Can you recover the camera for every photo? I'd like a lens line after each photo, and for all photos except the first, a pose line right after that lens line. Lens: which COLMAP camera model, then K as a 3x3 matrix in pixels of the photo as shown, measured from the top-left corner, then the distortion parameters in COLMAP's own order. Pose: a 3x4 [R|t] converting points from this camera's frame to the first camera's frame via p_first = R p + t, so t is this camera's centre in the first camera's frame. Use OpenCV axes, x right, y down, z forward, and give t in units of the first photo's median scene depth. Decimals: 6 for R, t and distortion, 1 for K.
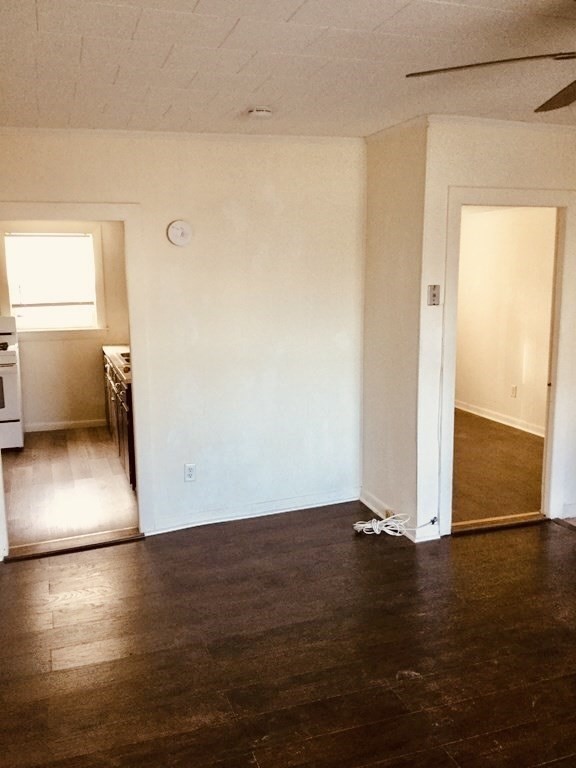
lens RADIAL K [[687.5, 0, 288.0], [0, 687.5, 384.0], [0, 0, 1]] dist [0.112369, -0.191650]
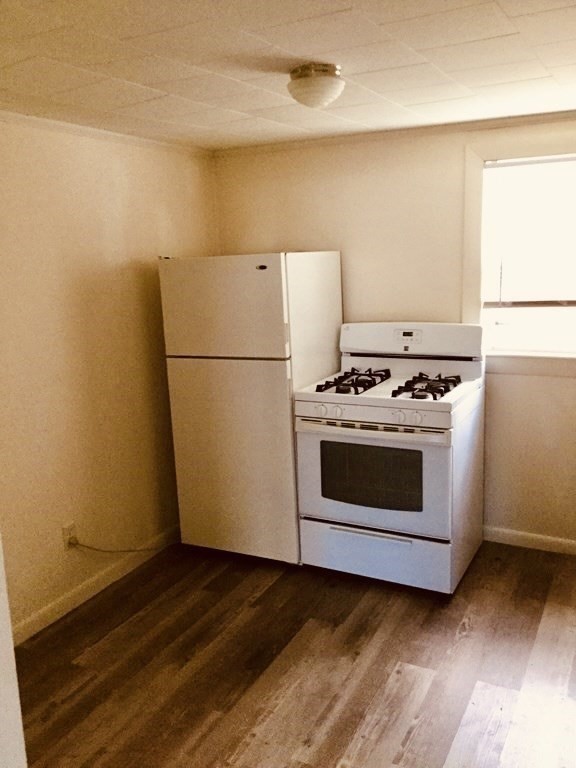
lens RADIAL K [[687.5, 0, 288.0], [0, 687.5, 384.0], [0, 0, 1]] dist [0.112369, -0.191650]
pose [[0.679997, 0.127127, -0.722110, -0.114027], [-0.096183, 0.991810, 0.084033, -0.083619], [0.726879, 0.012312, 0.686656, 0.542713]]
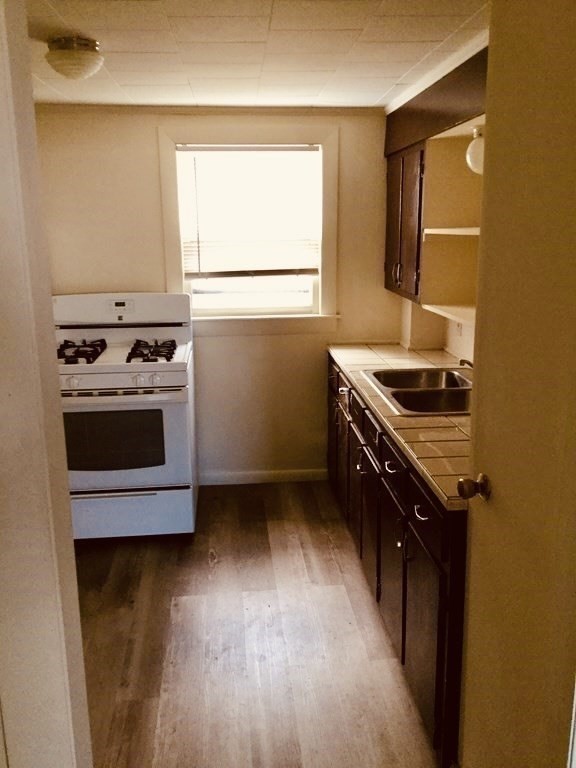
lens RADIAL K [[687.5, 0, 288.0], [0, 687.5, 384.0], [0, 0, 1]] dist [0.112369, -0.191650]
pose [[0.969291, 0.056960, -0.239228, -0.171605], [-0.040688, 0.996544, 0.072419, -0.067671], [0.242526, -0.060461, 0.968259, 0.462099]]
